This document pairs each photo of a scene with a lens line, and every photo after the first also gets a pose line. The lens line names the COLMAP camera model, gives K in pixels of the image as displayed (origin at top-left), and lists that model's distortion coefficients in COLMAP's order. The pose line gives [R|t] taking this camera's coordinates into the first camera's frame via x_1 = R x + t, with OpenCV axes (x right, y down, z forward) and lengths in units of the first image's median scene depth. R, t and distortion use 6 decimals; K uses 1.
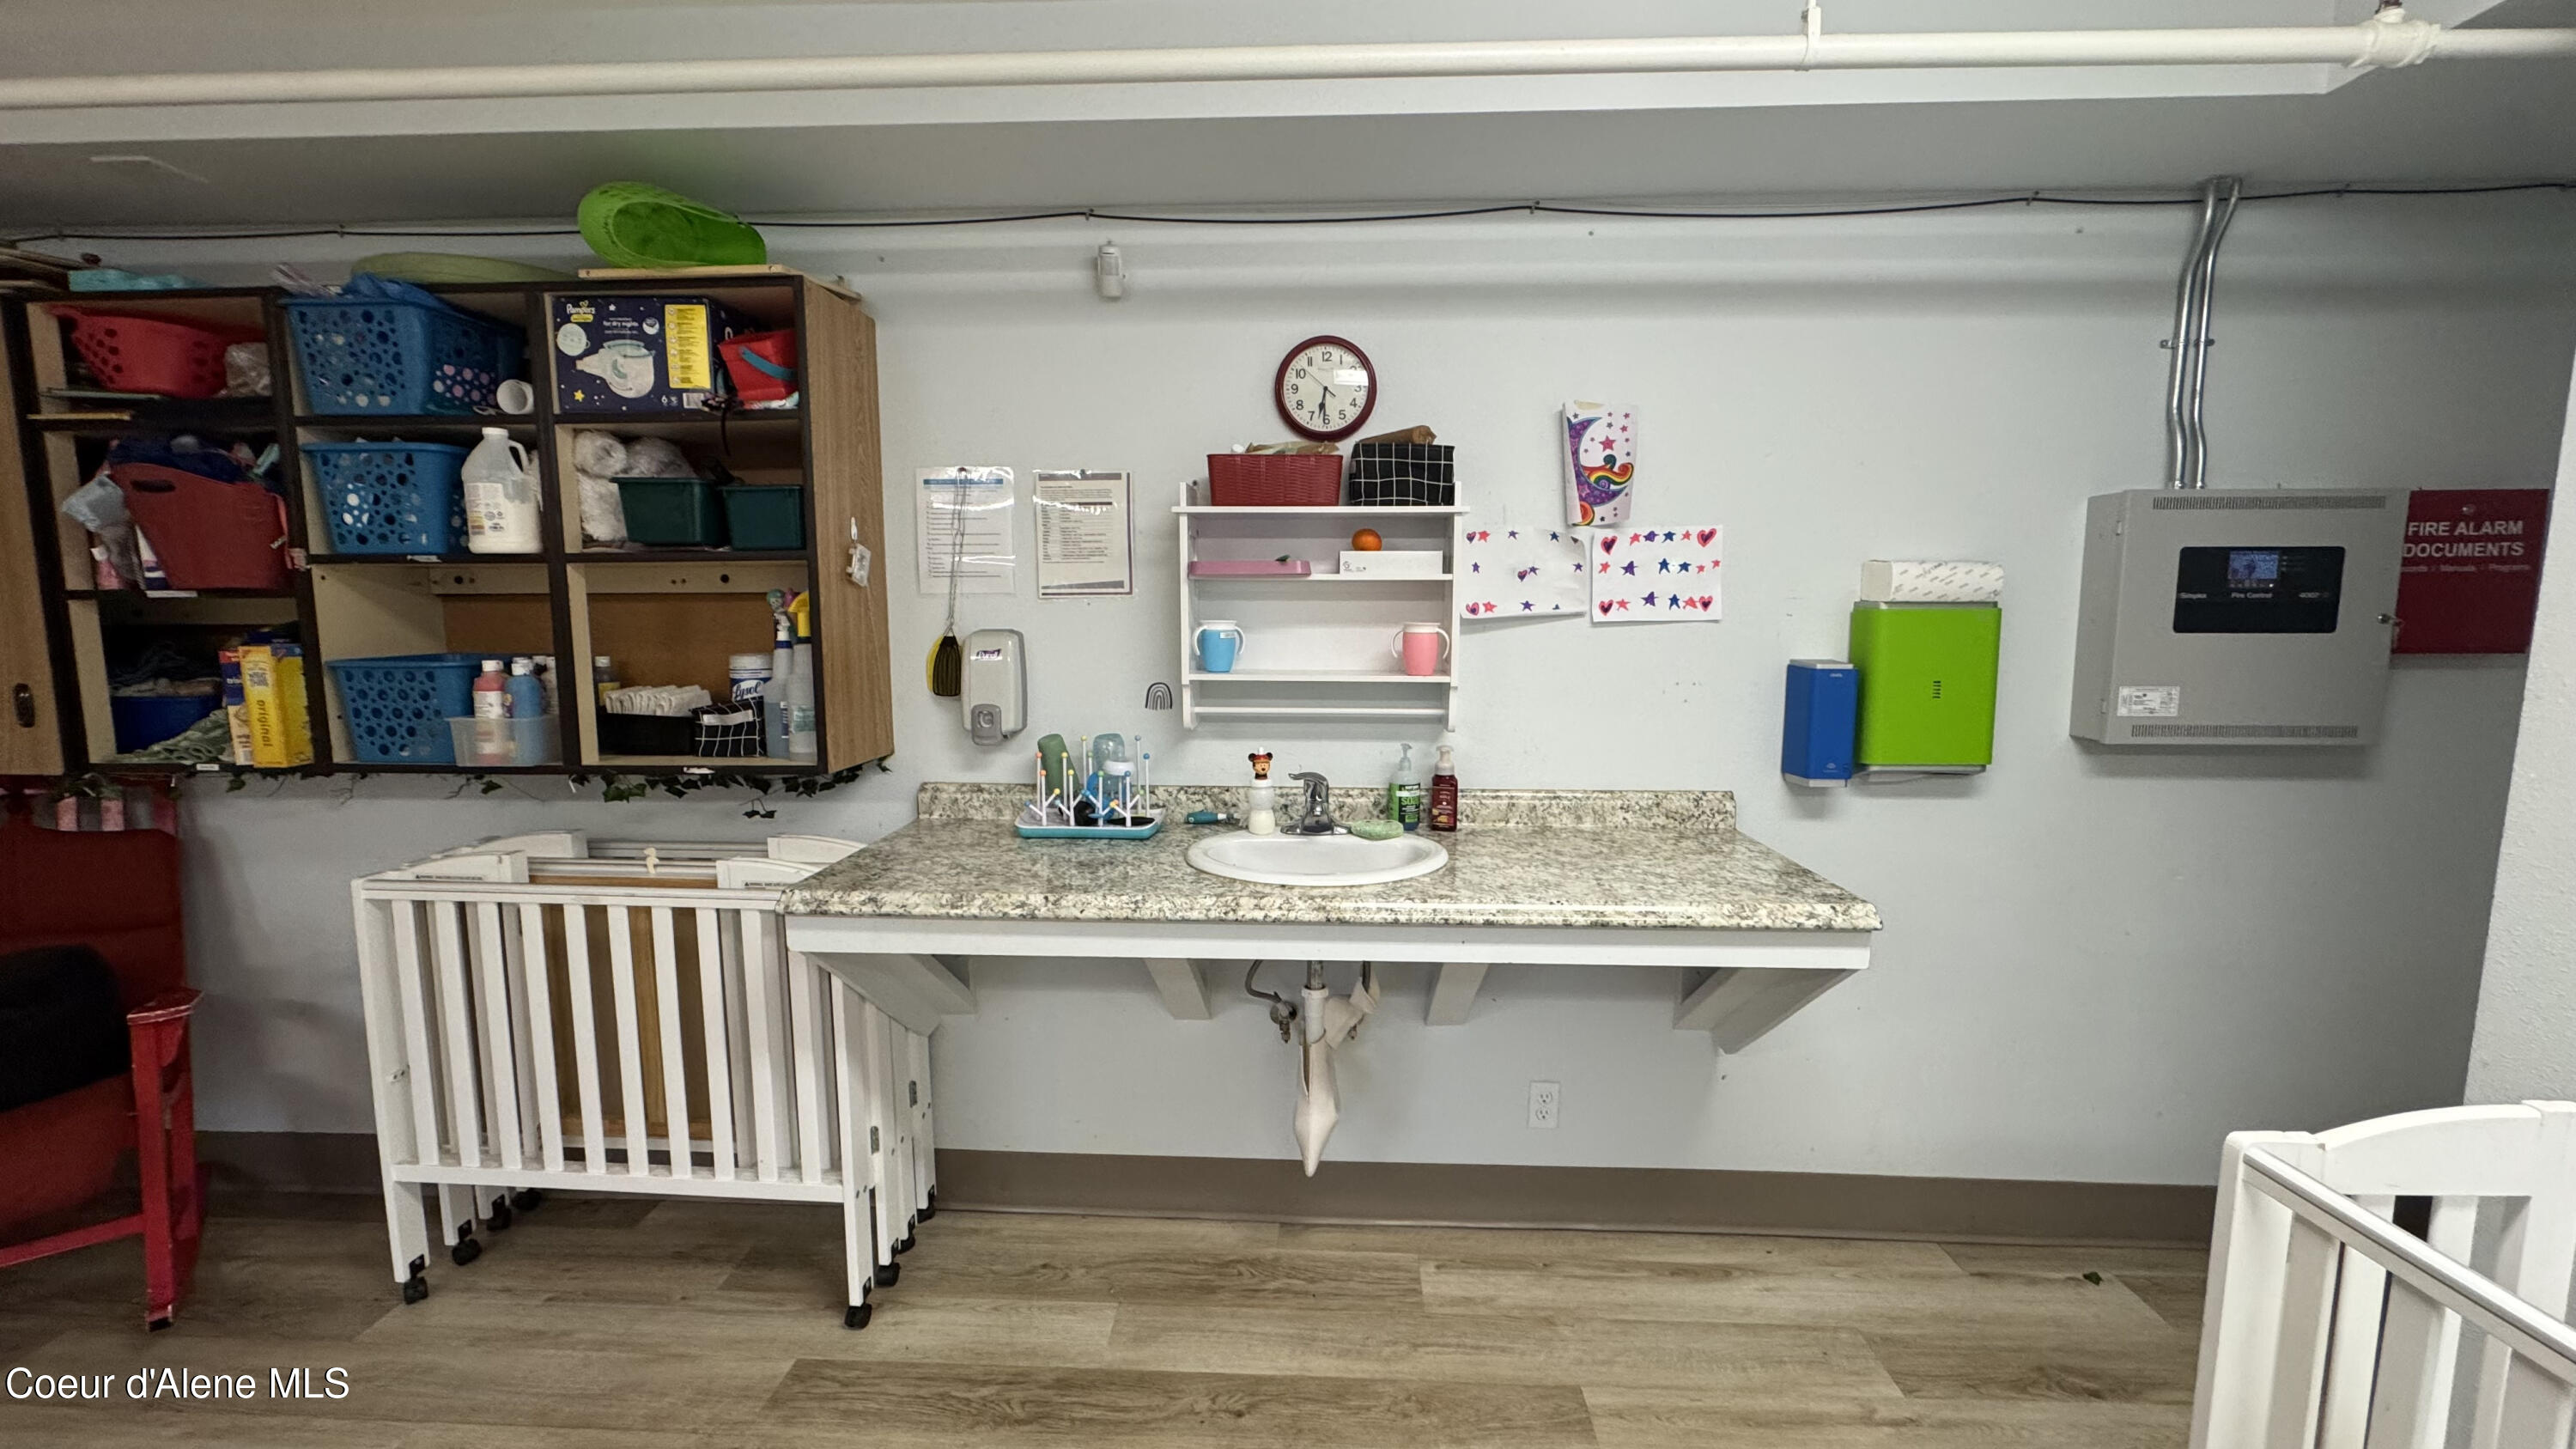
lens RADIAL K [[1024.3, 0, 1286.5], [0, 1024.3, 721.1], [0, 0, 1]] dist [-0.001004, -0.000397]
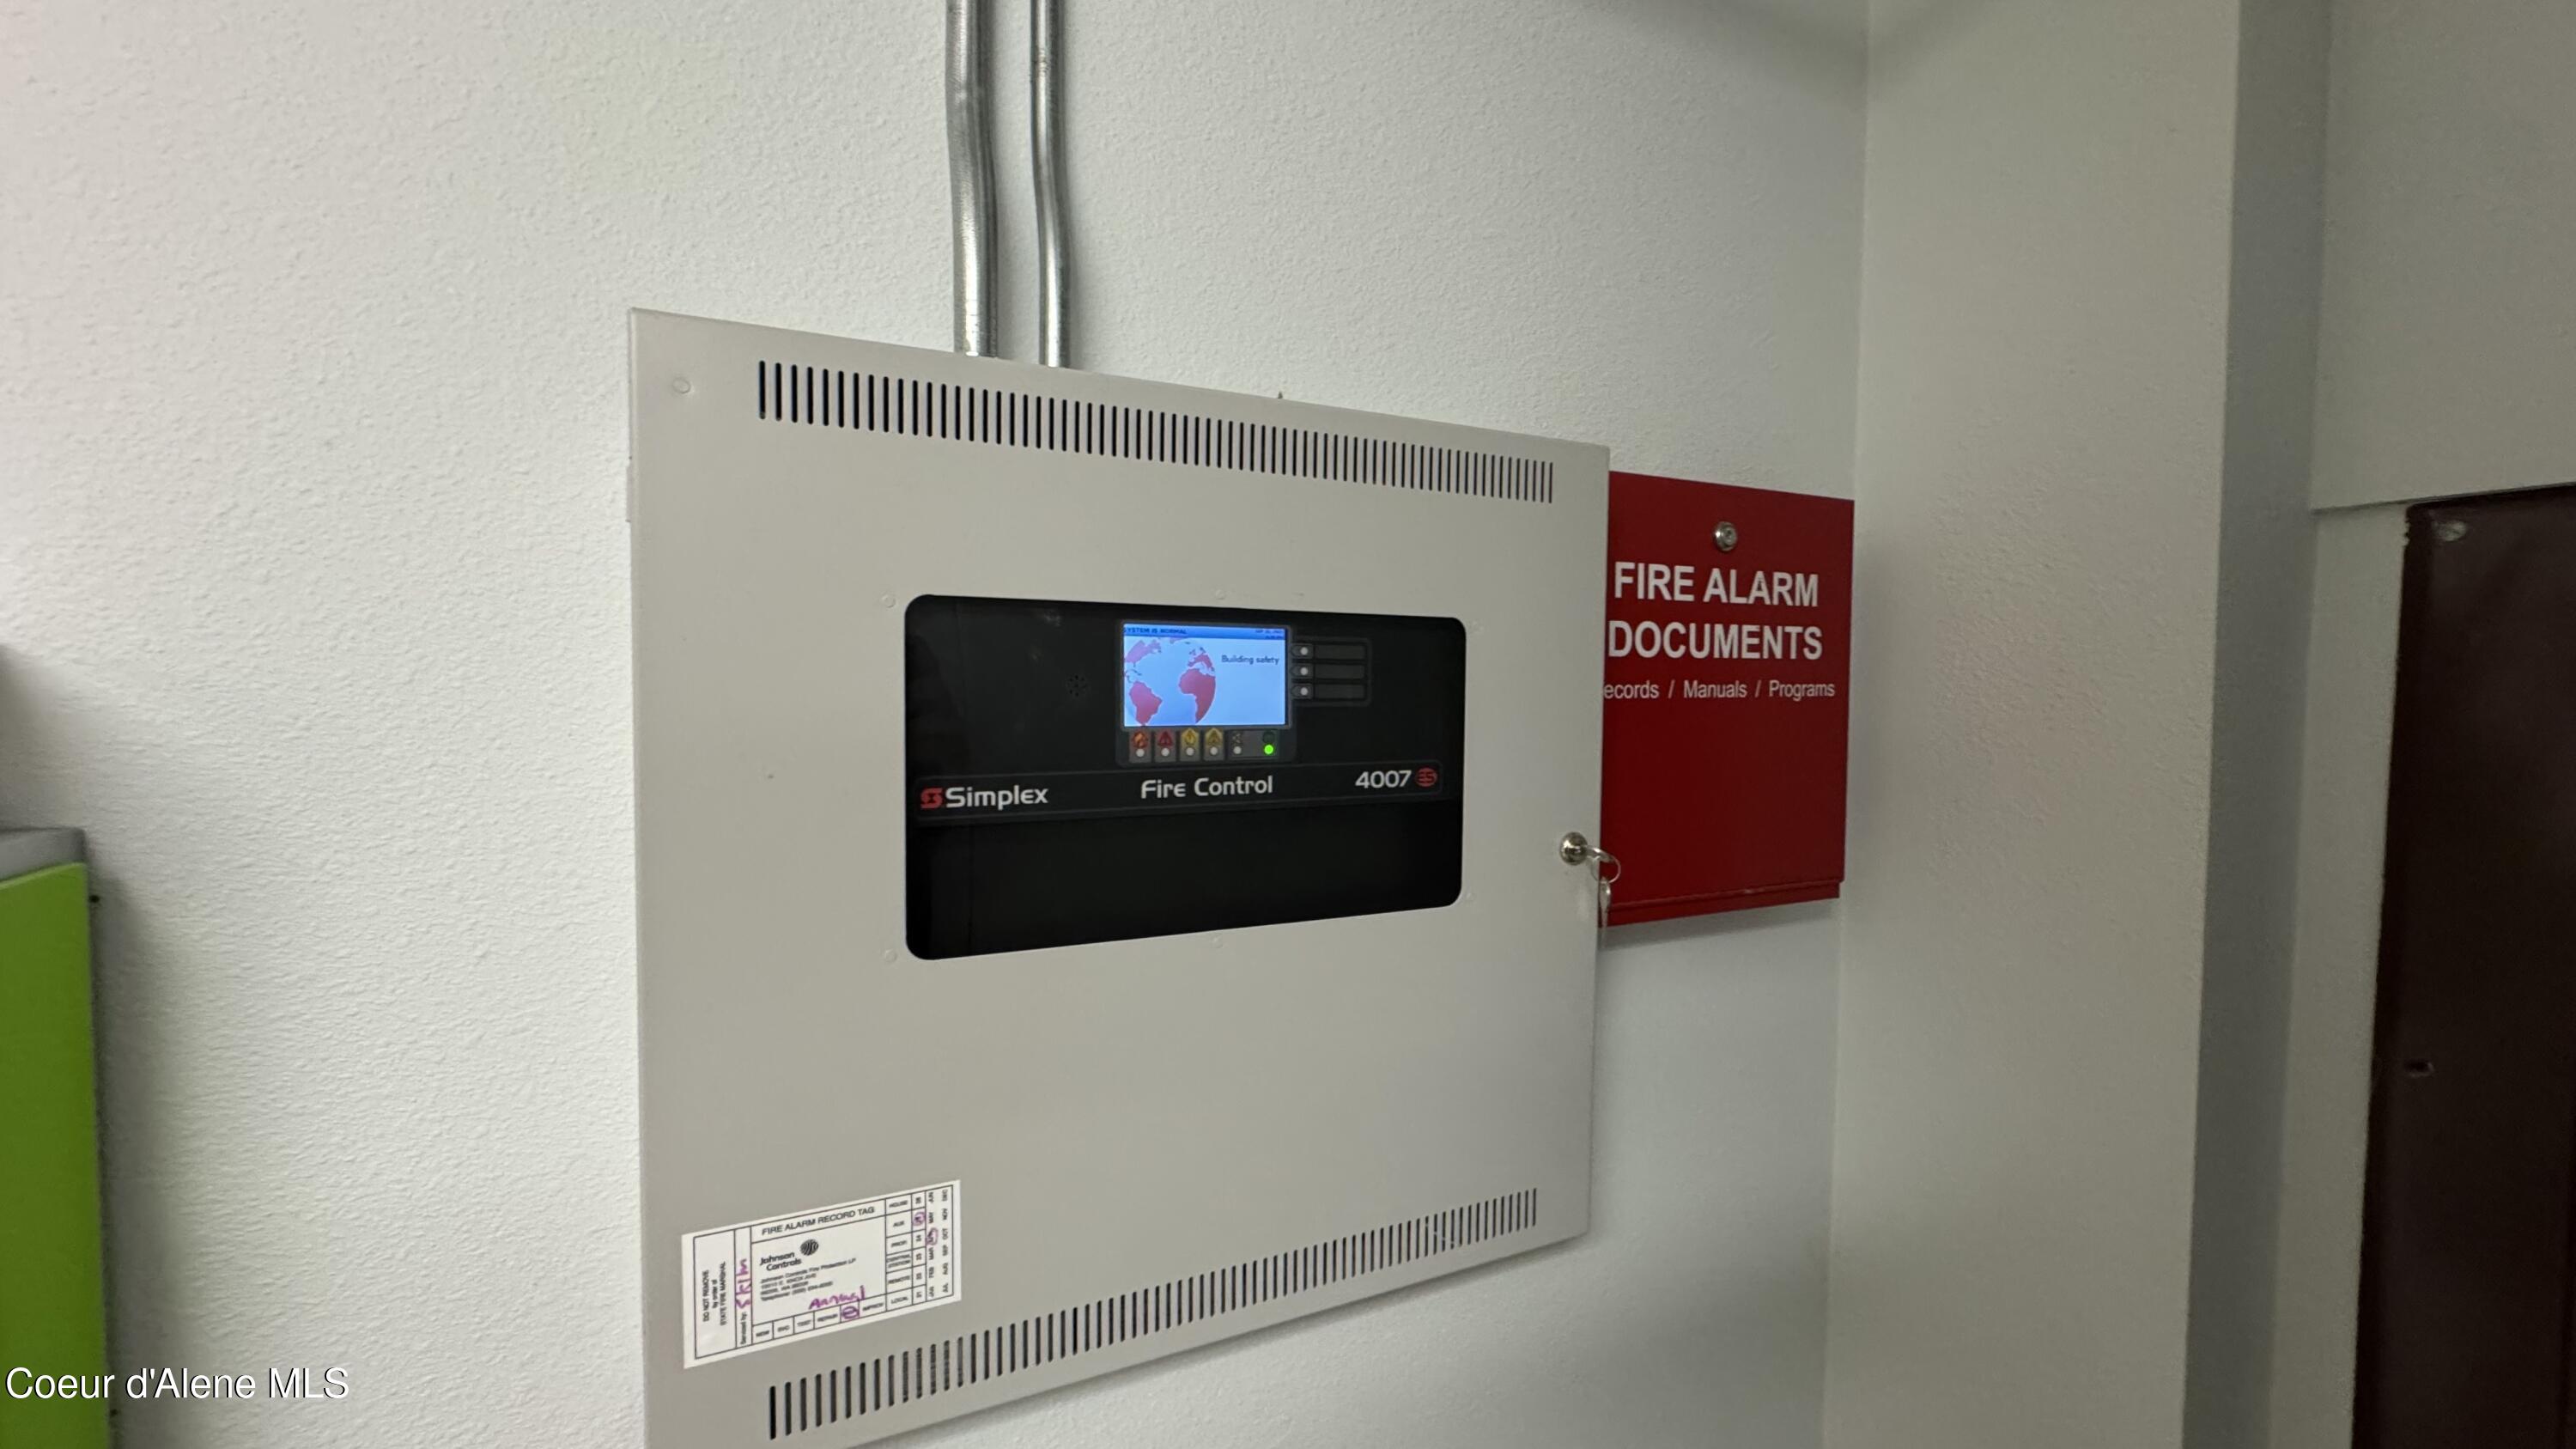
lens RADIAL K [[1024.3, 0, 1286.5], [0, 1024.3, 721.1], [0, 0, 1]] dist [-0.001004, -0.000397]
pose [[0.872354, -0.008002, 0.488809, 0.829832], [0.042723, 0.997288, -0.059921, -0.123018], [-0.487004, 0.073156, 0.870330, 0.754557]]
